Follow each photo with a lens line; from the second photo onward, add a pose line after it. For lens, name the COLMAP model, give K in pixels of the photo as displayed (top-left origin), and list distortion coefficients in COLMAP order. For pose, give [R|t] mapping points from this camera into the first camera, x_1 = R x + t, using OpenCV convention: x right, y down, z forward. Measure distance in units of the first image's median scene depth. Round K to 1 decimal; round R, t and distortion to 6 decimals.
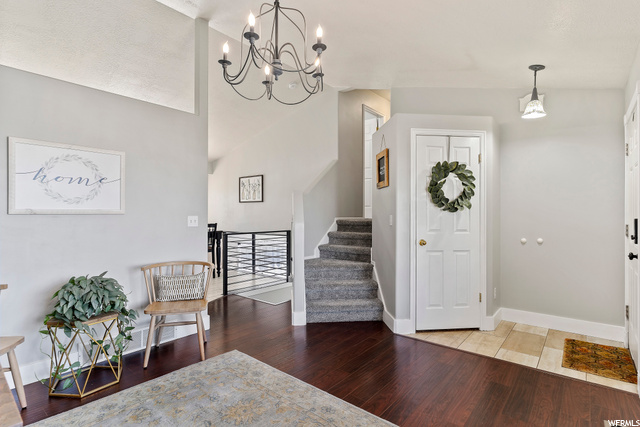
lens RADIAL K [[330.8, 0, 322.8], [0, 330.8, 214.6], [0, 0, 1]] dist [-0.006619, -0.000095]
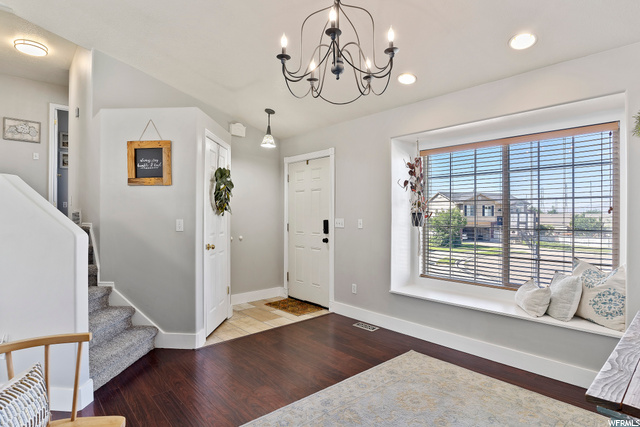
lens RADIAL K [[330.8, 0, 322.3], [0, 330.8, 213.7], [0, 0, 1]] dist [-0.006619, -0.000095]
pose [[0.157591, 0.005676, 0.987488, -0.677307], [0.005807, 0.999961, -0.006674, -0.005377], [-0.987487, 0.006786, 0.157552, 0.551795]]
